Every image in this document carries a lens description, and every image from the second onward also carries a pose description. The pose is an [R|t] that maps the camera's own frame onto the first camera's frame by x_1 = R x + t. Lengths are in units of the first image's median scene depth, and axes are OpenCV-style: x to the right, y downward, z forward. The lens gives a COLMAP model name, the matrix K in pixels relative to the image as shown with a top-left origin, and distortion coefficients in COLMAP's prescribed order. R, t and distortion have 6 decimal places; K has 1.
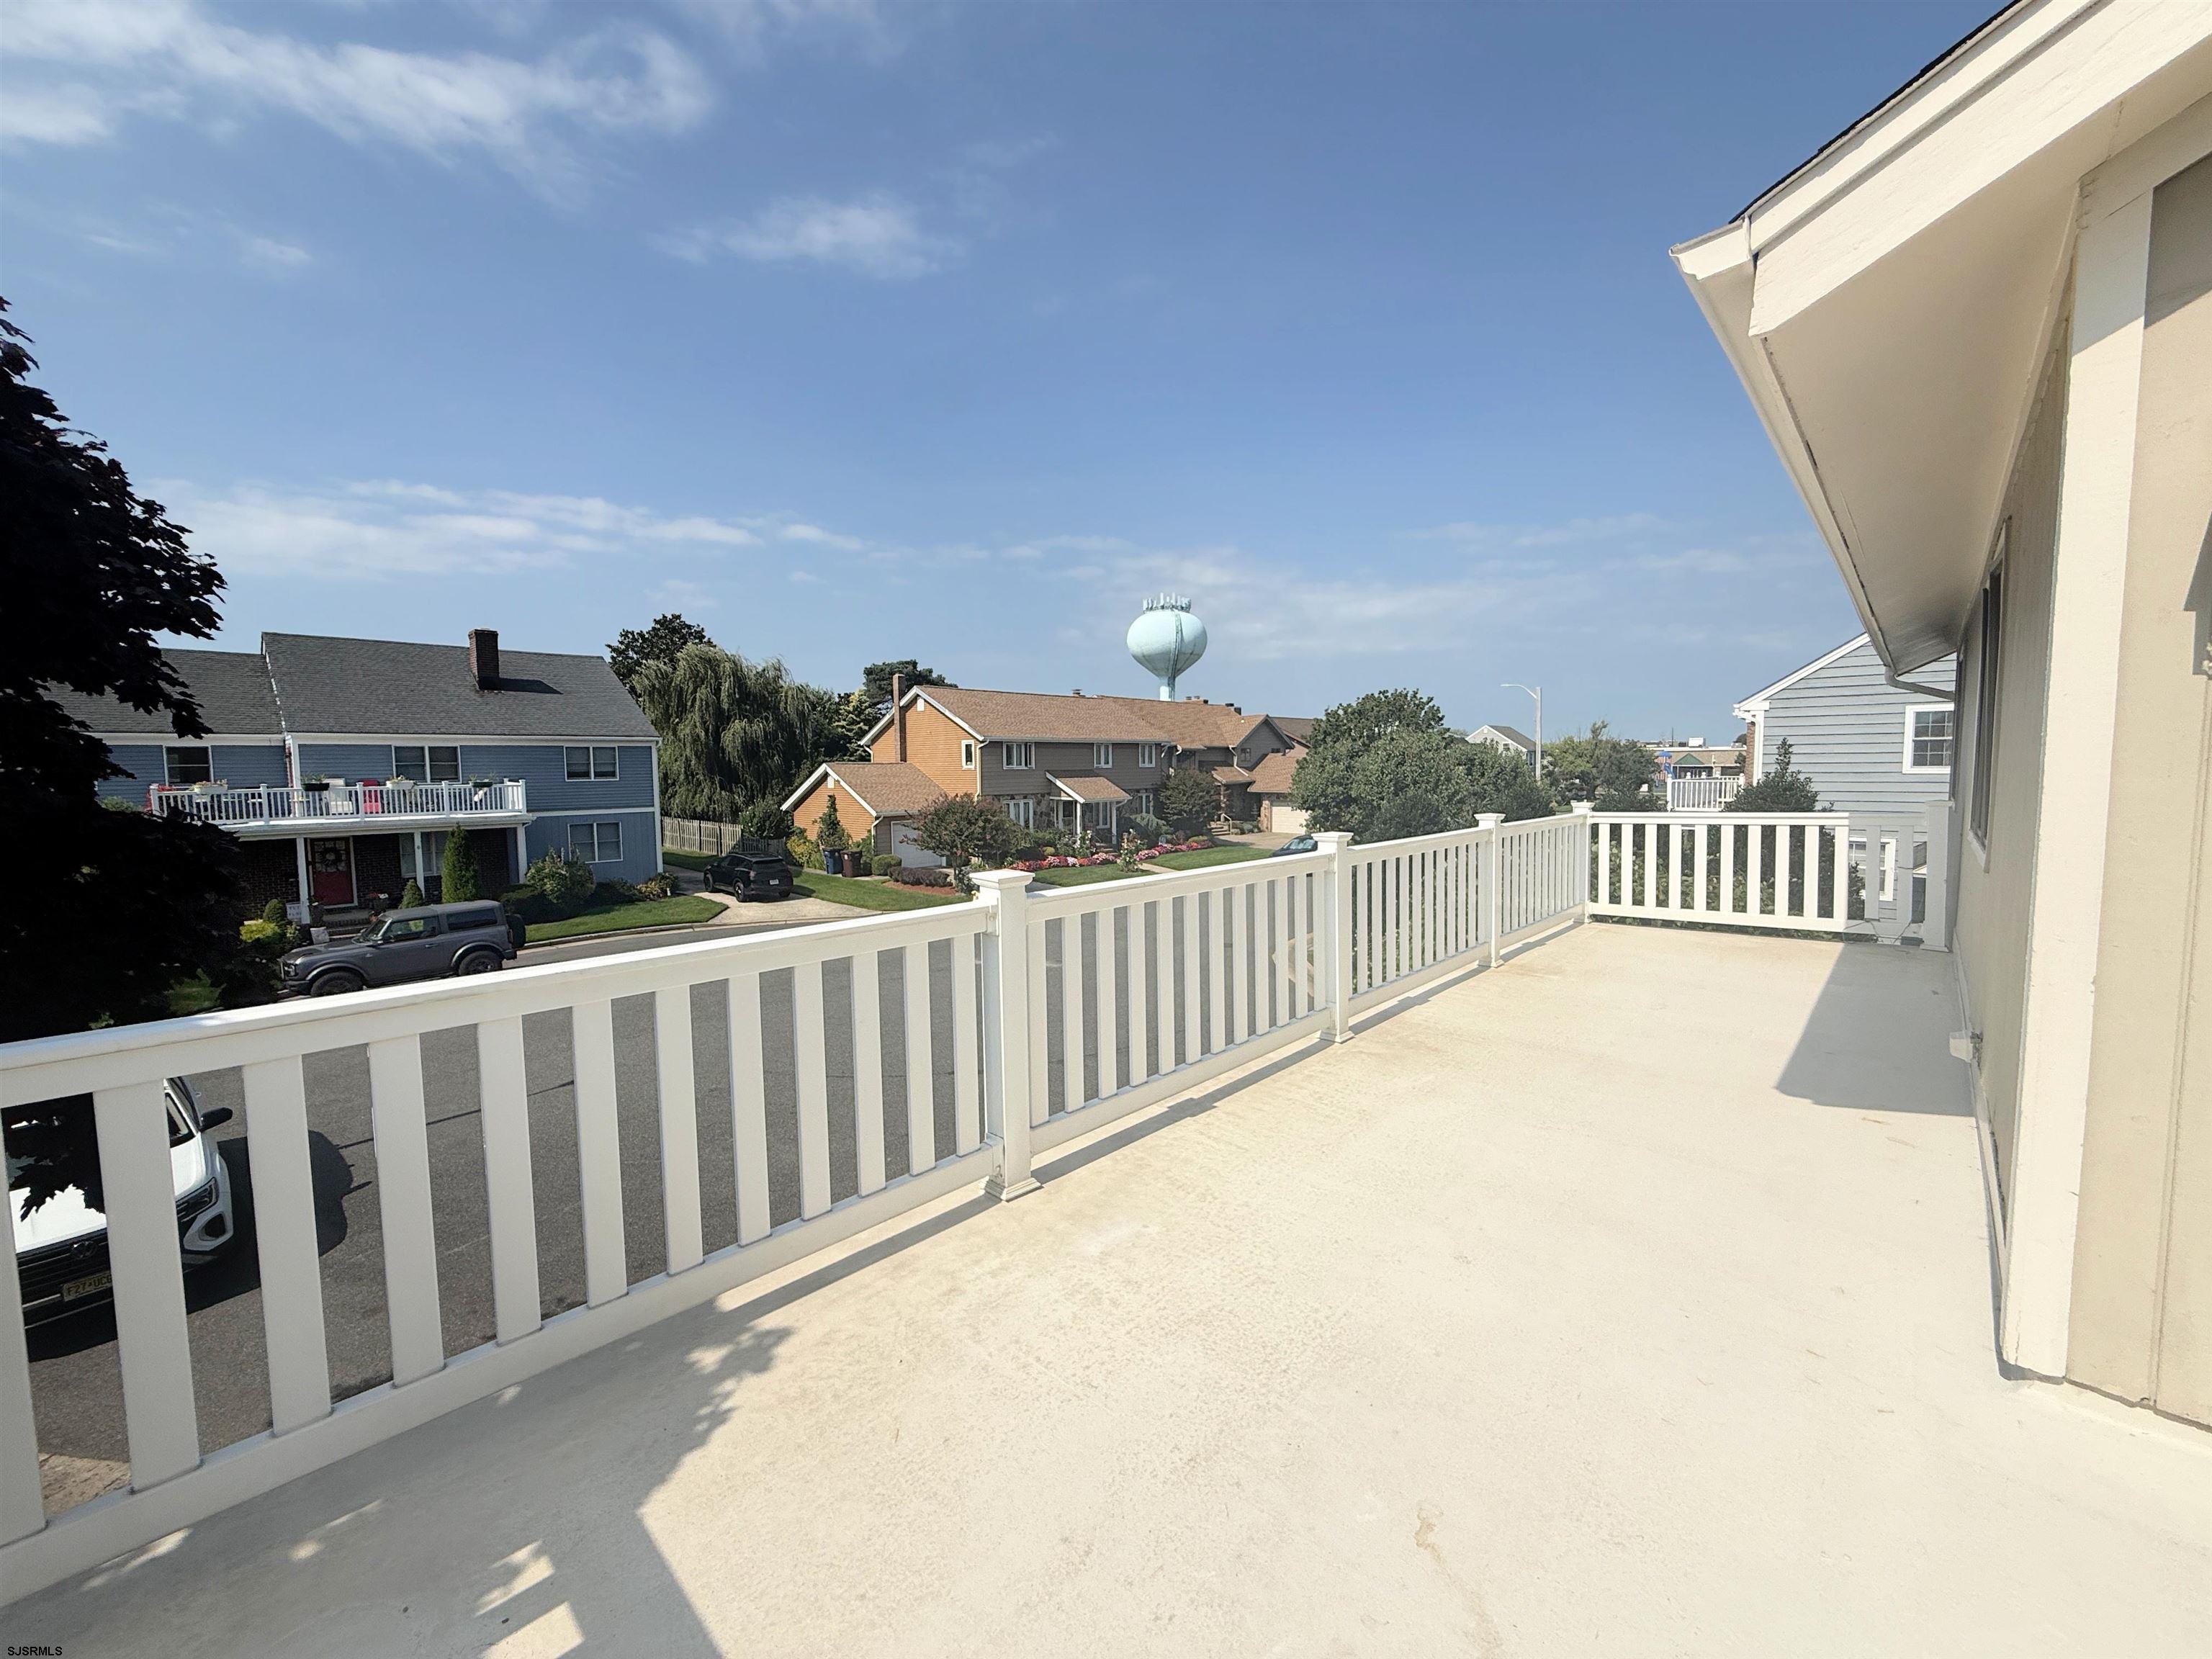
lens RADIAL K [[886.2, 0, 1092.3], [0, 886.2, 825.1], [0, 0, 1]] dist [-0.001826, -0.000207]
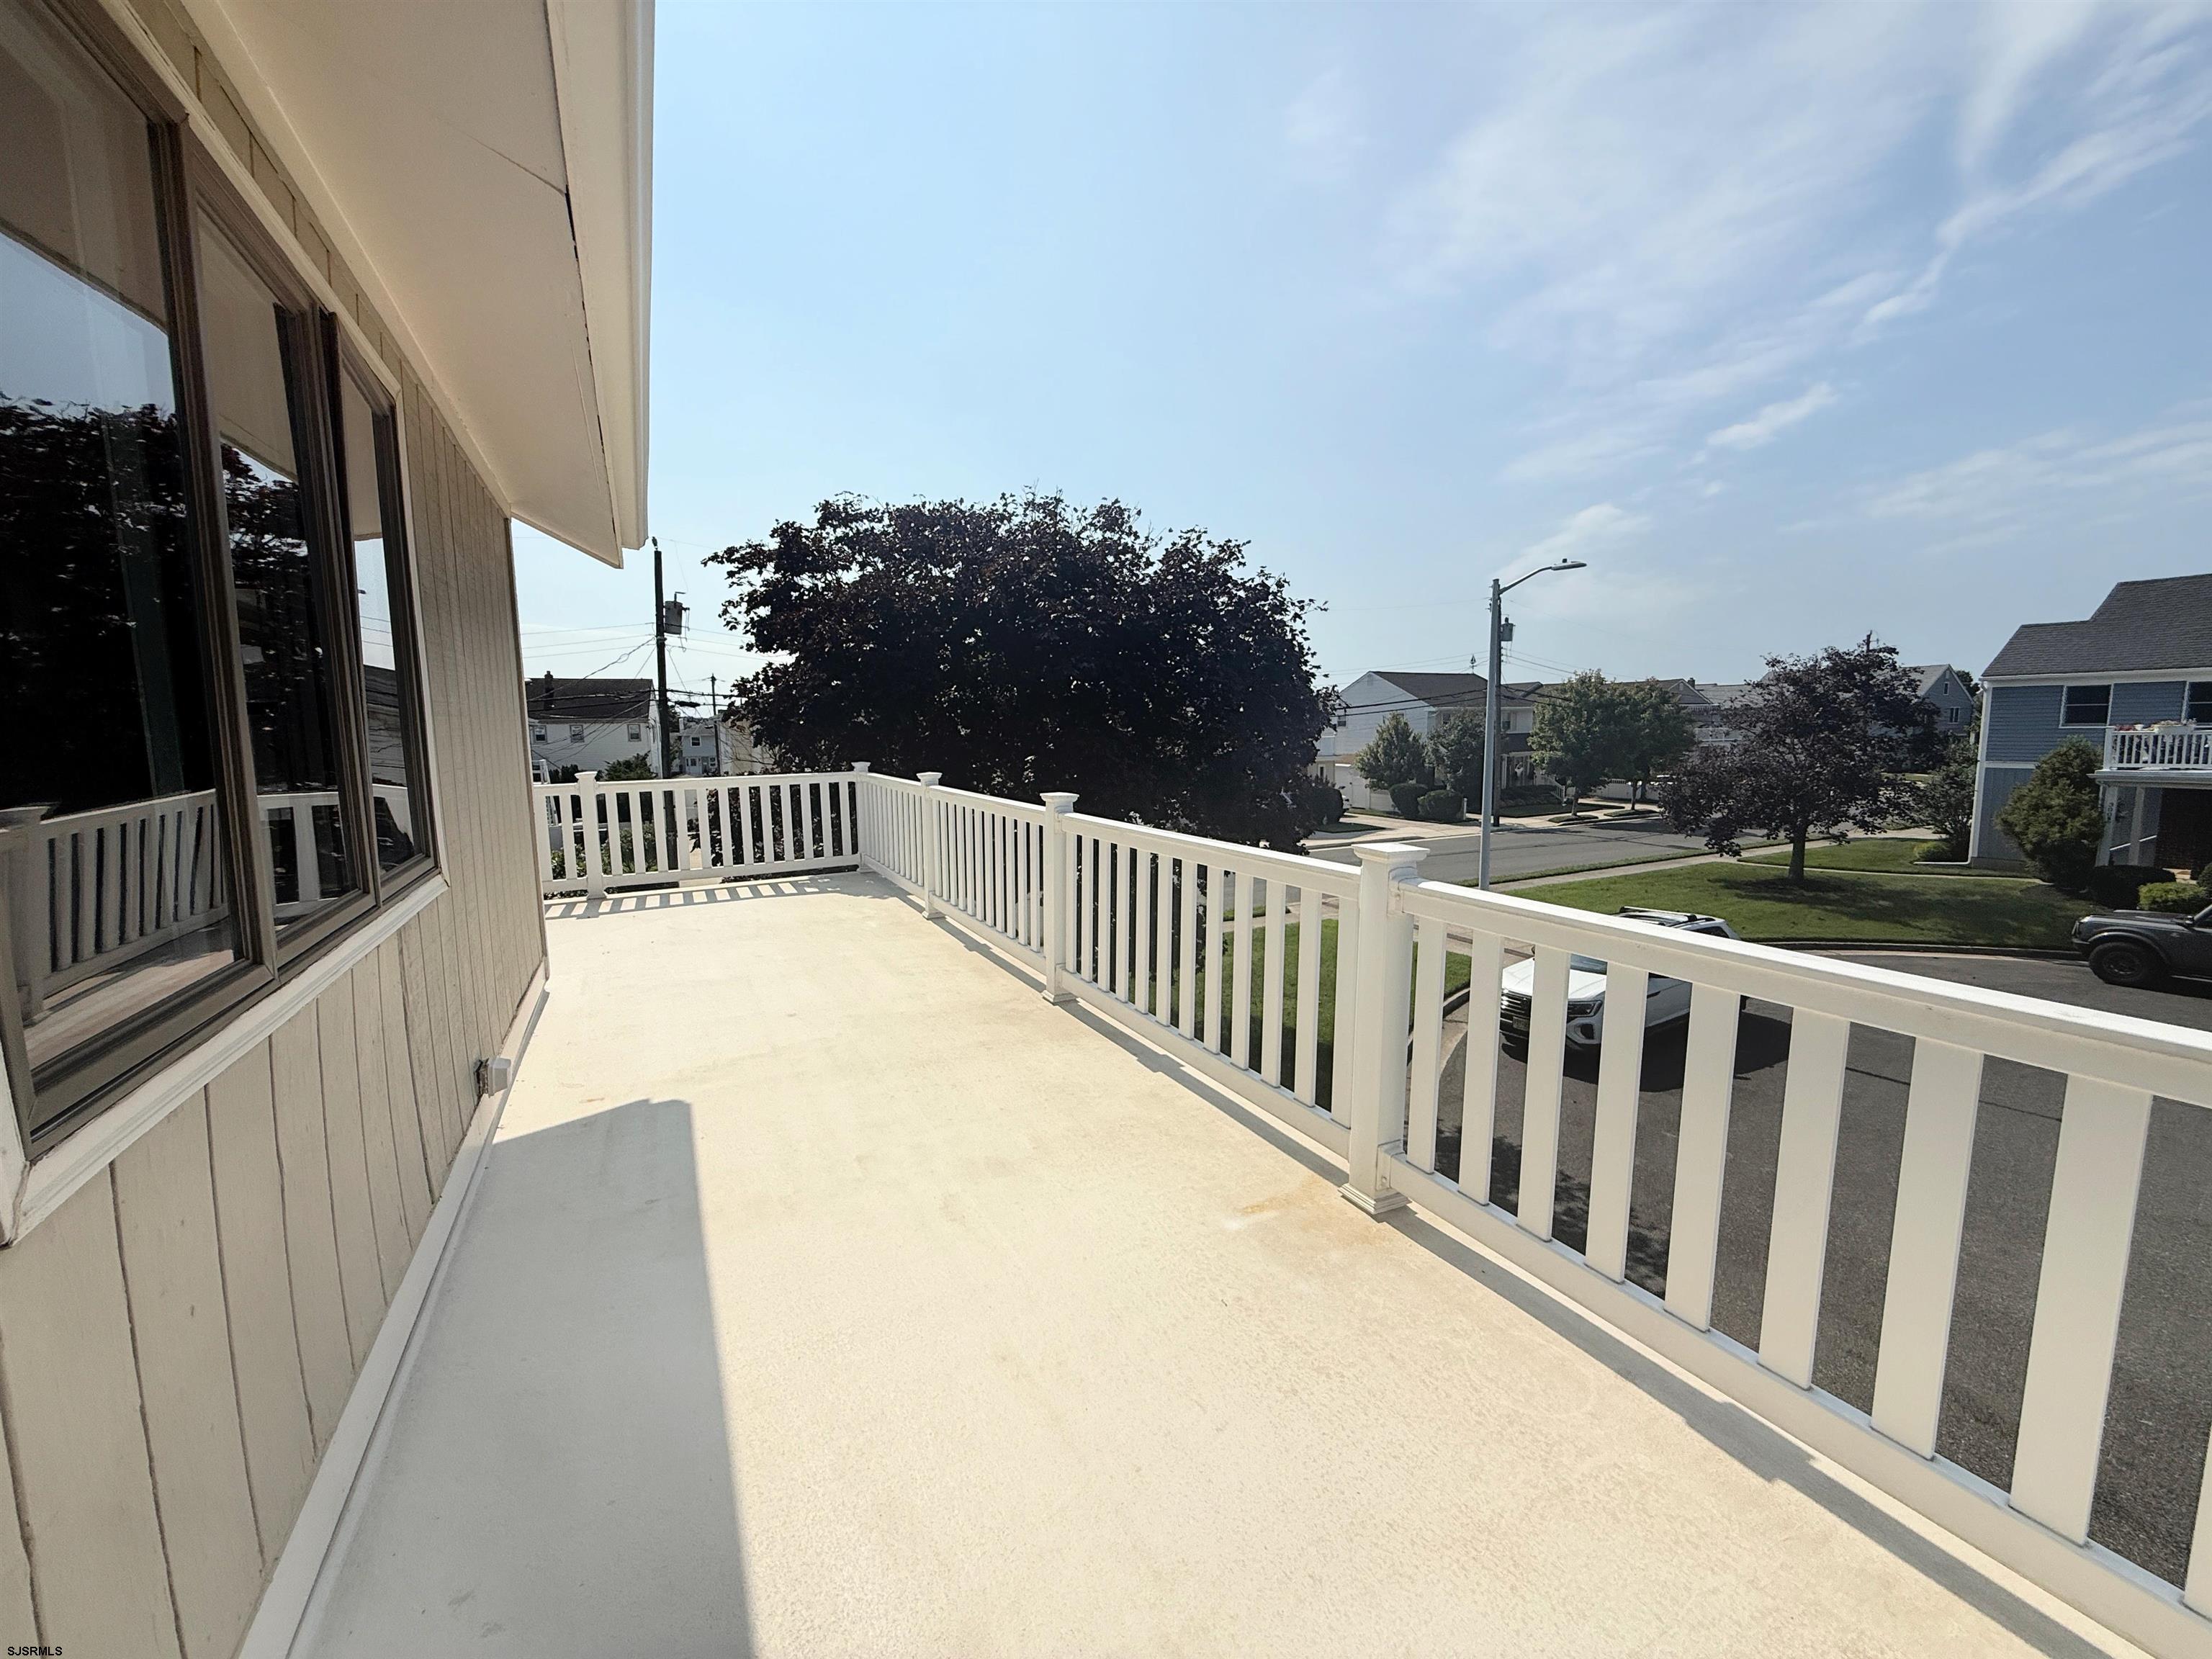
lens RADIAL K [[870.1, 0, 1106.0], [0, 870.1, 829.5], [0, 0, 1]] dist [-0.001935, -0.000111]
pose [[-0.309963, 0.128366, -0.942043, 0.330679], [-0.049280, 0.987342, 0.150754, -0.031545], [0.949471, 0.093152, -0.299714, 0.369595]]
